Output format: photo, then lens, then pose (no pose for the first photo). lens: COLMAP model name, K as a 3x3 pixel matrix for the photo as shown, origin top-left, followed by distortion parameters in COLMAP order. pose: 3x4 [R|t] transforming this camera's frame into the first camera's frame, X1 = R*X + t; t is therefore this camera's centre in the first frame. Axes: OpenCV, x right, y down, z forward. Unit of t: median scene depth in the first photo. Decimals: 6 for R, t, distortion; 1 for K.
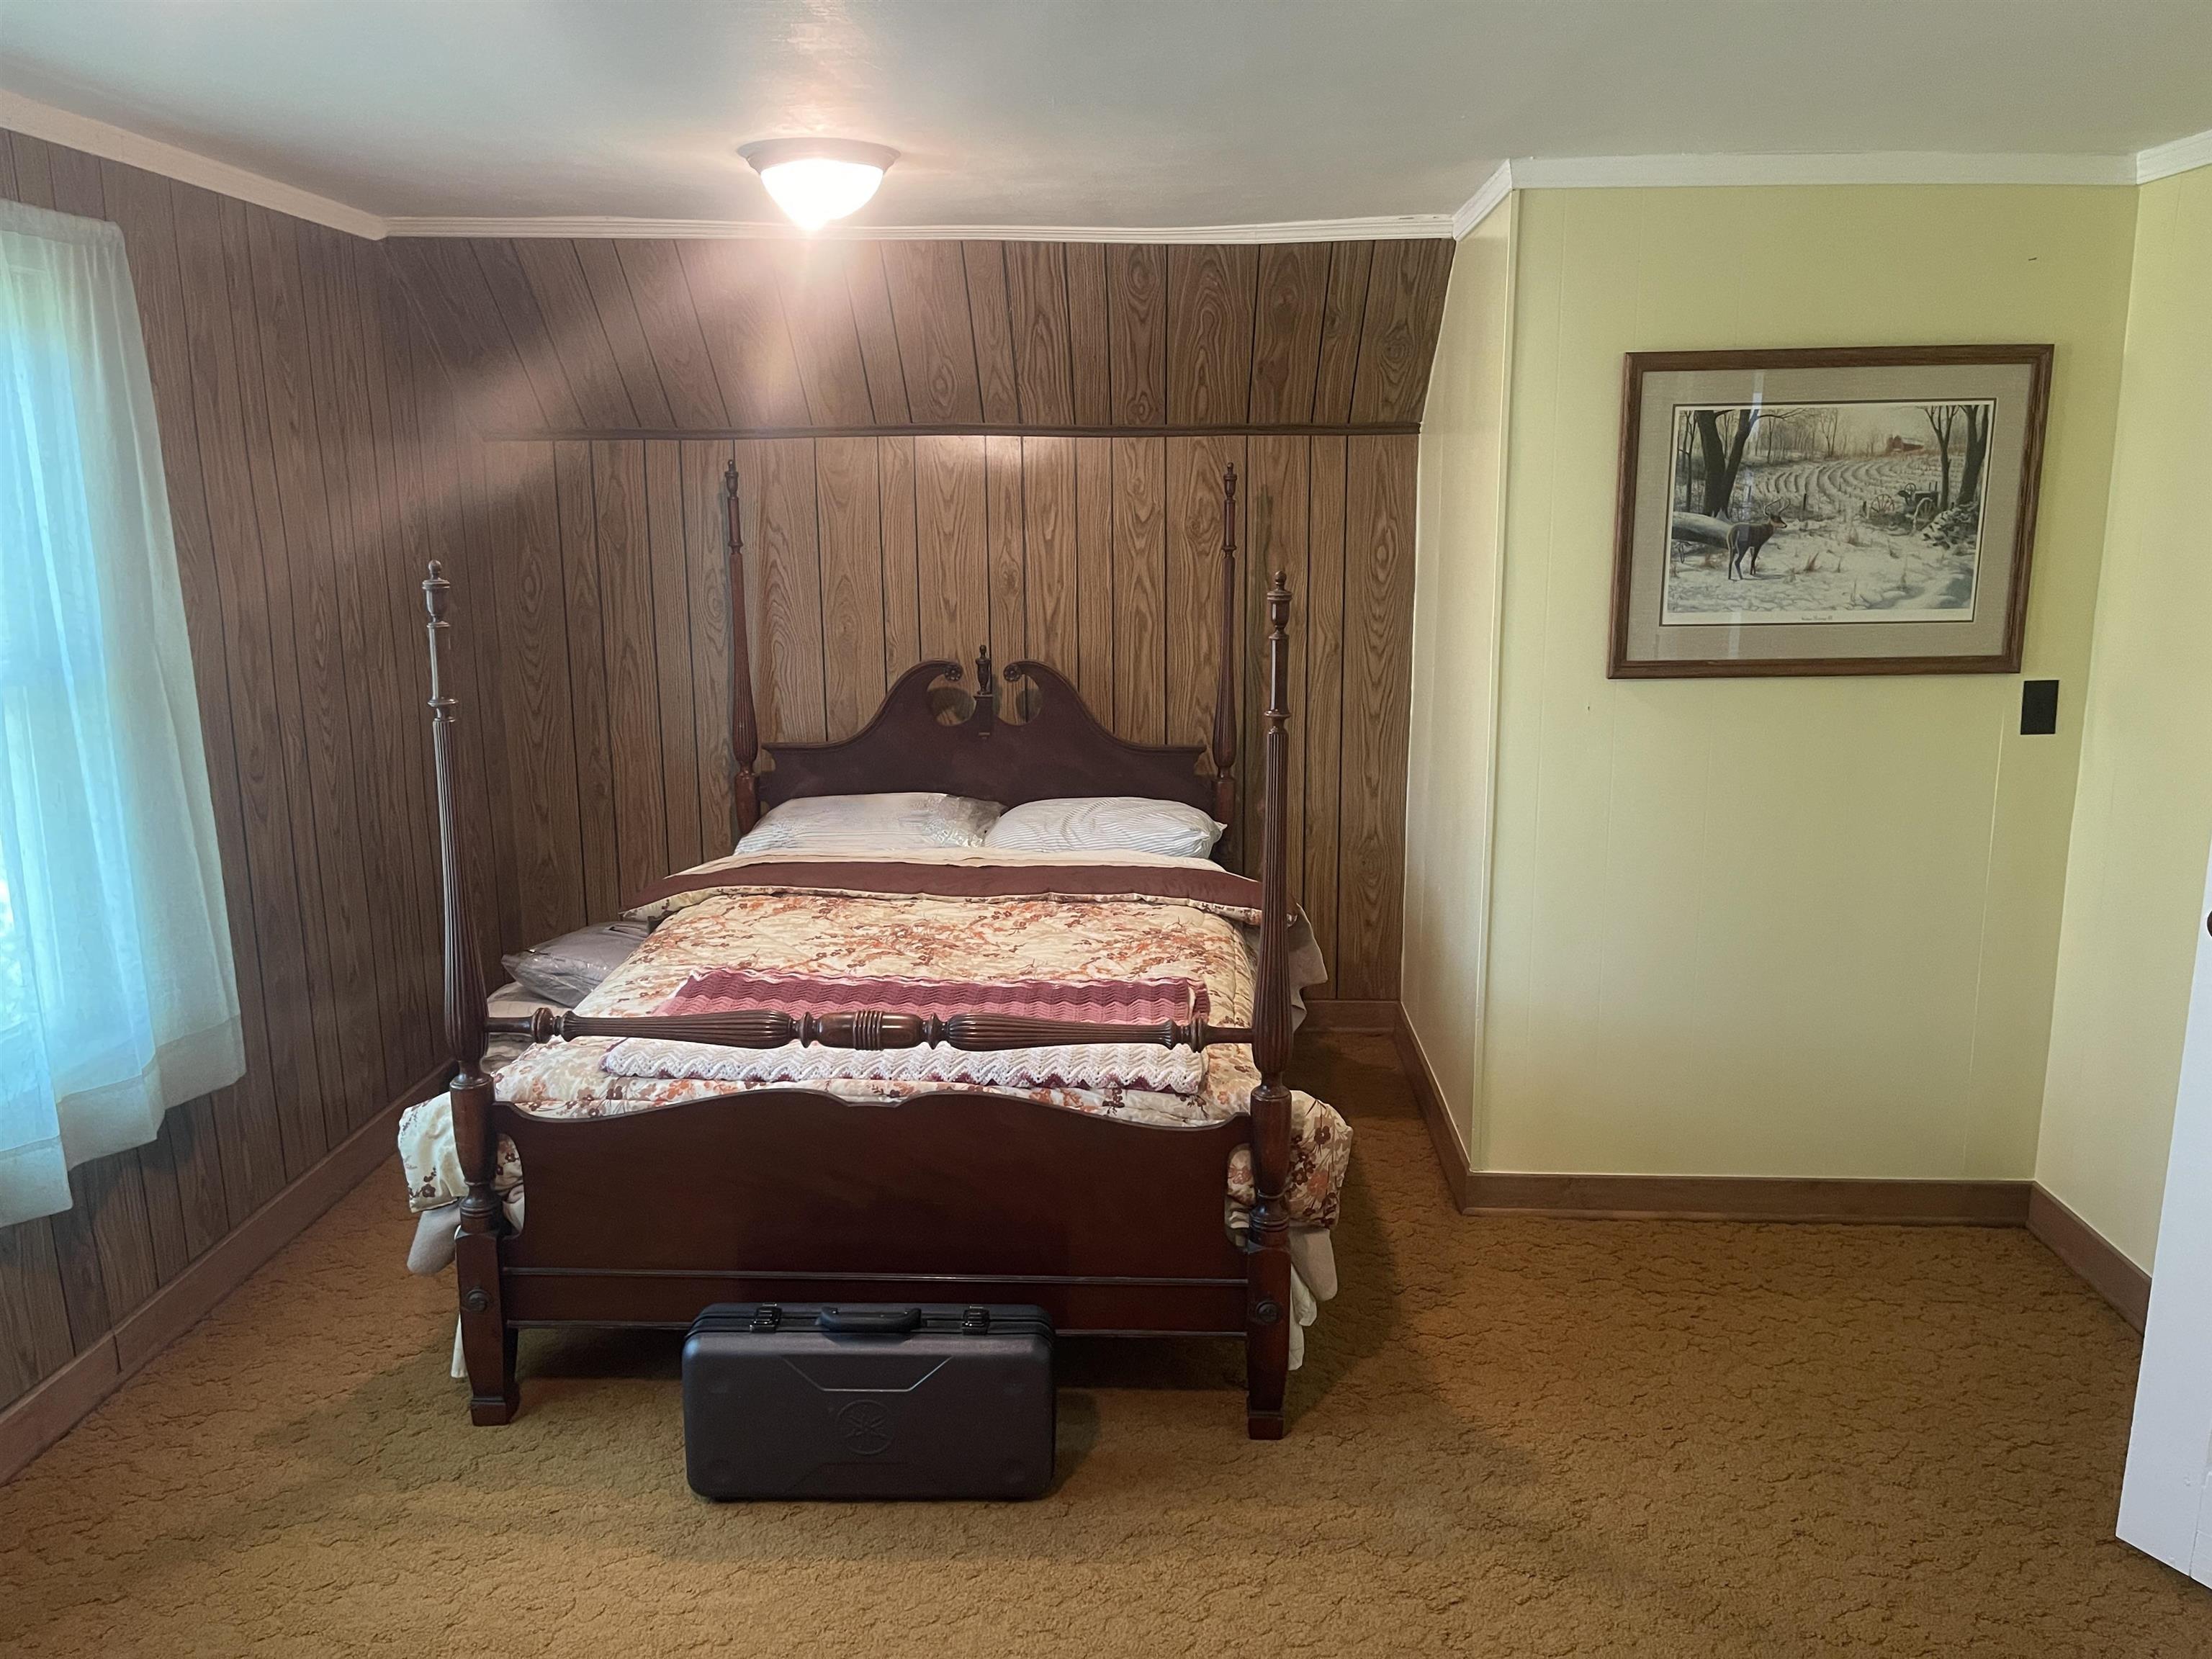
lens RADIAL K [[1667.7, 0, 1112.7], [0, 1667.7, 846.2], [0, 0, 1]] dist [0.063676, -0.078008]
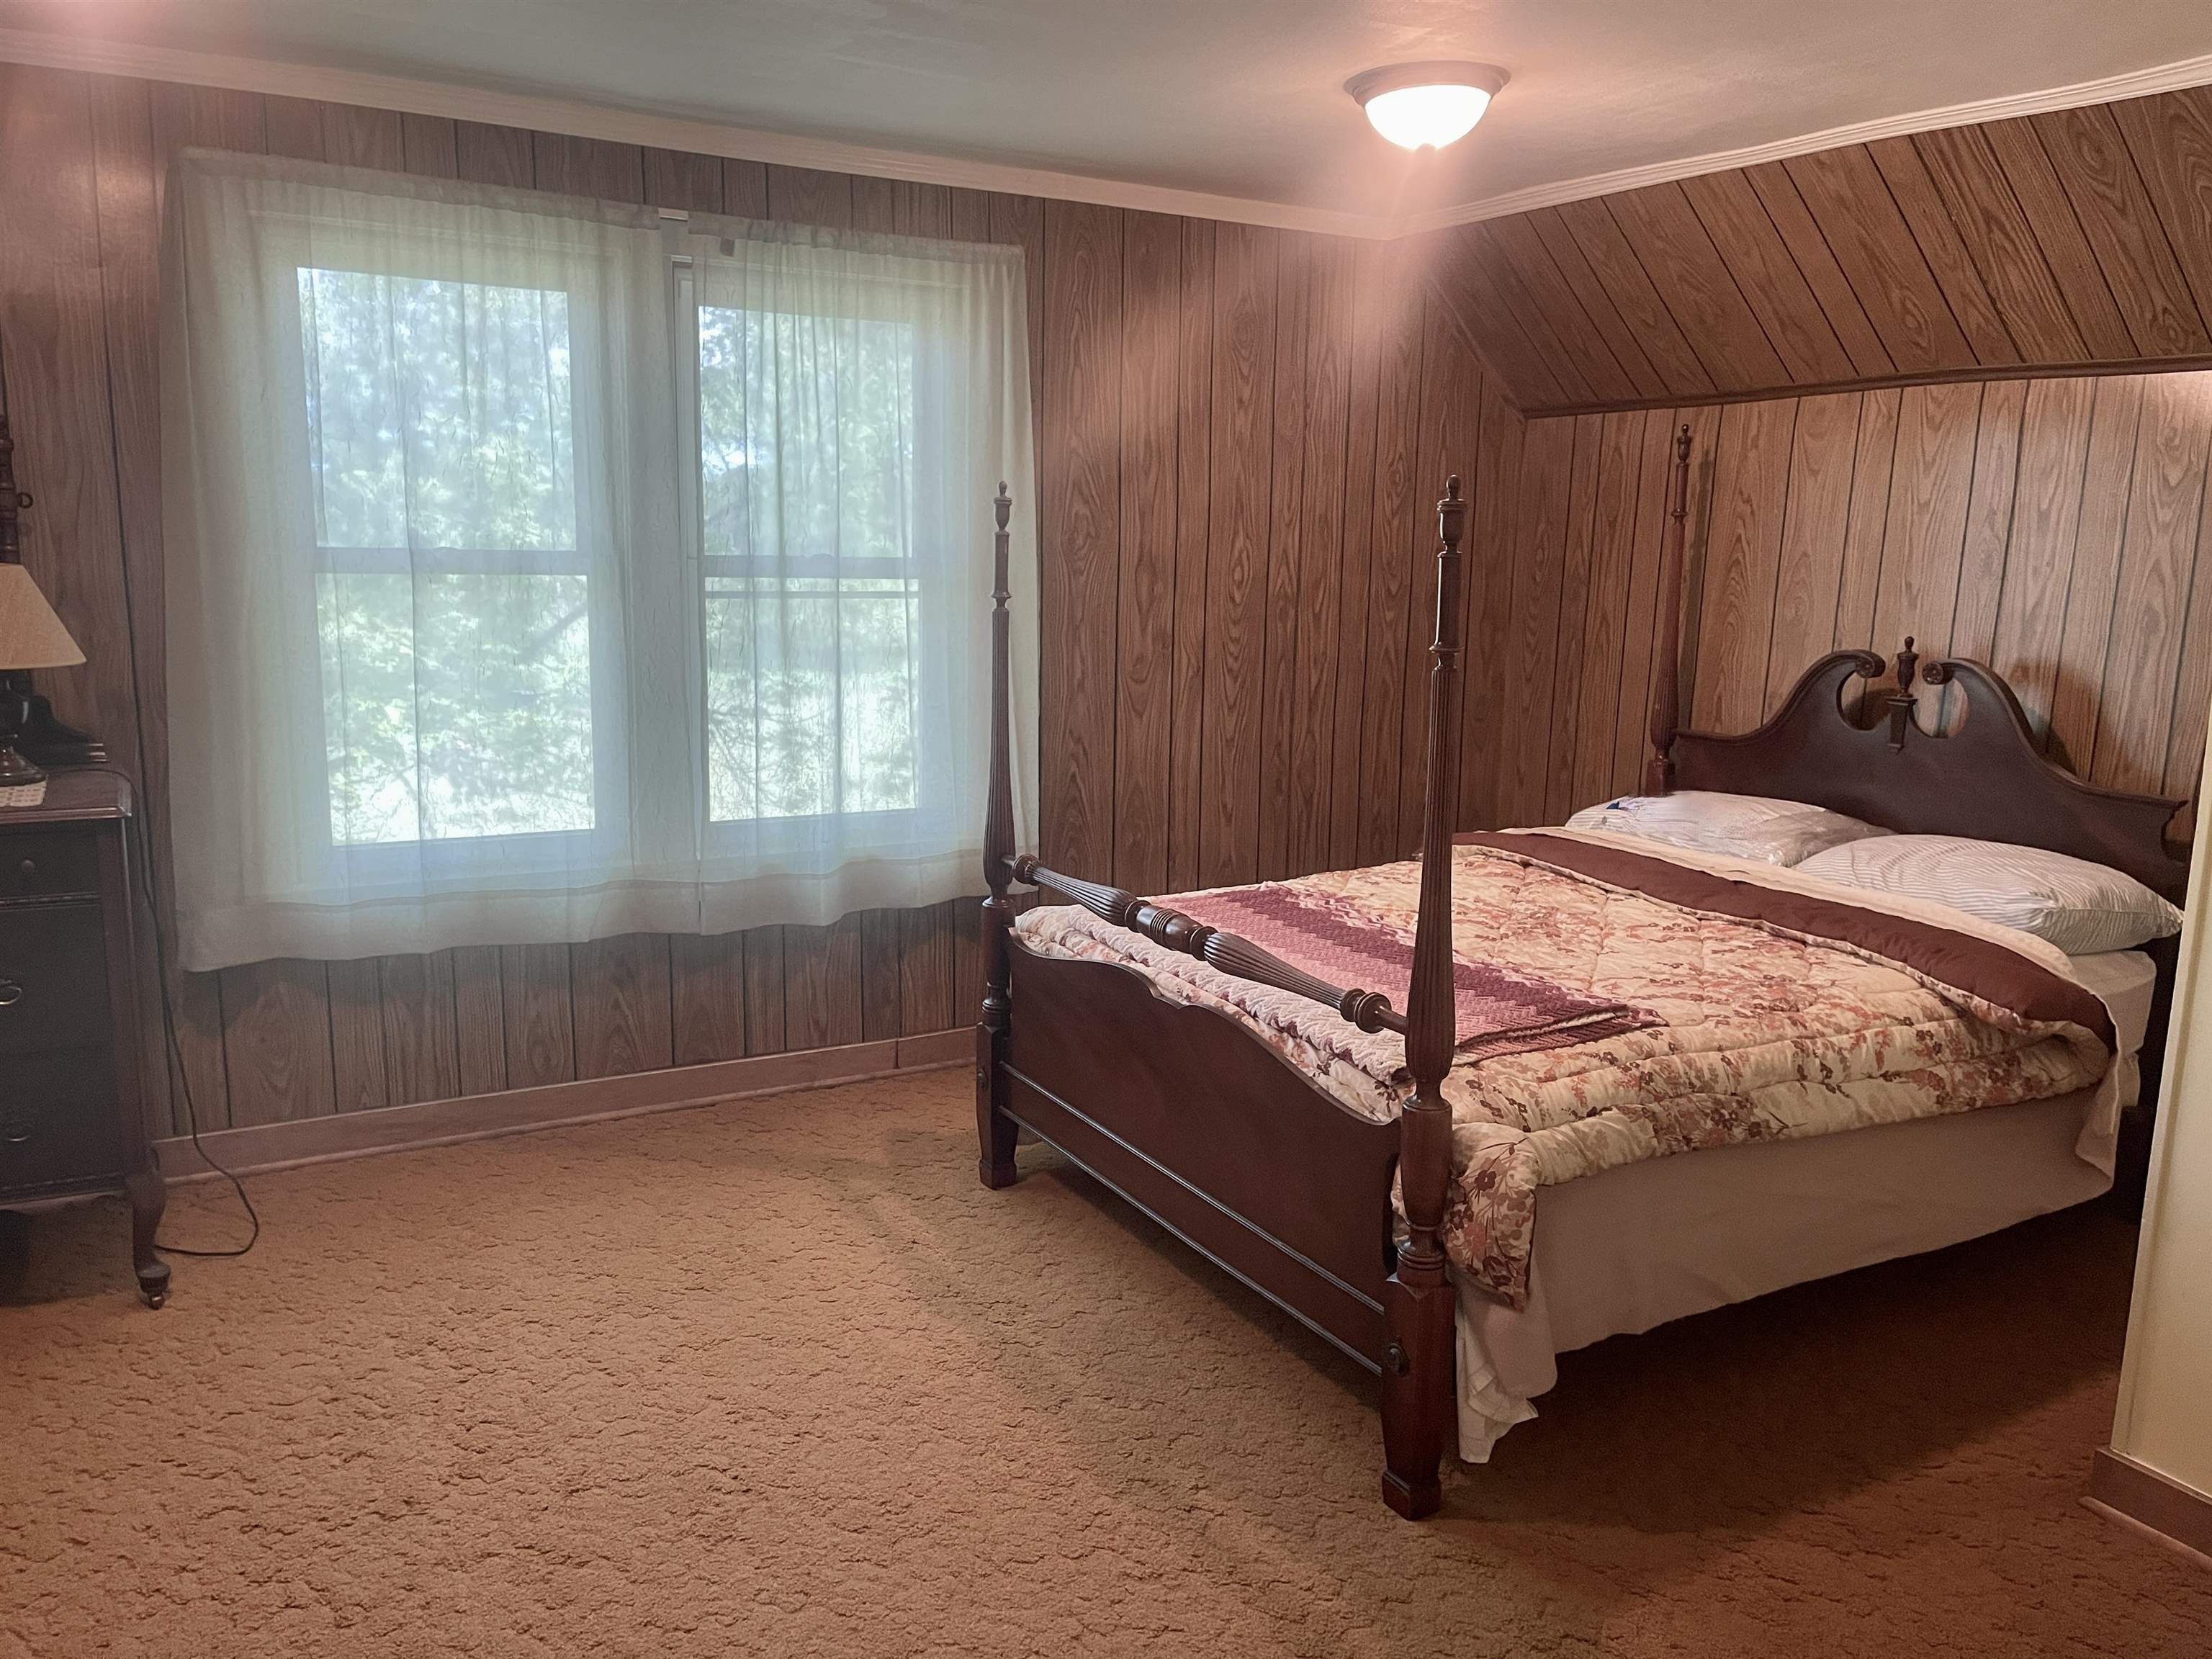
lens RADIAL K [[1667.7, 0, 1094.4], [0, 1667.7, 849.7], [0, 0, 1]] dist [0.063676, -0.078008]
pose [[0.525741, 0.172978, -0.832871, 0.546610], [-0.194104, 0.977670, 0.080525, -0.010713], [0.828203, 0.119328, 0.547577, 0.303785]]
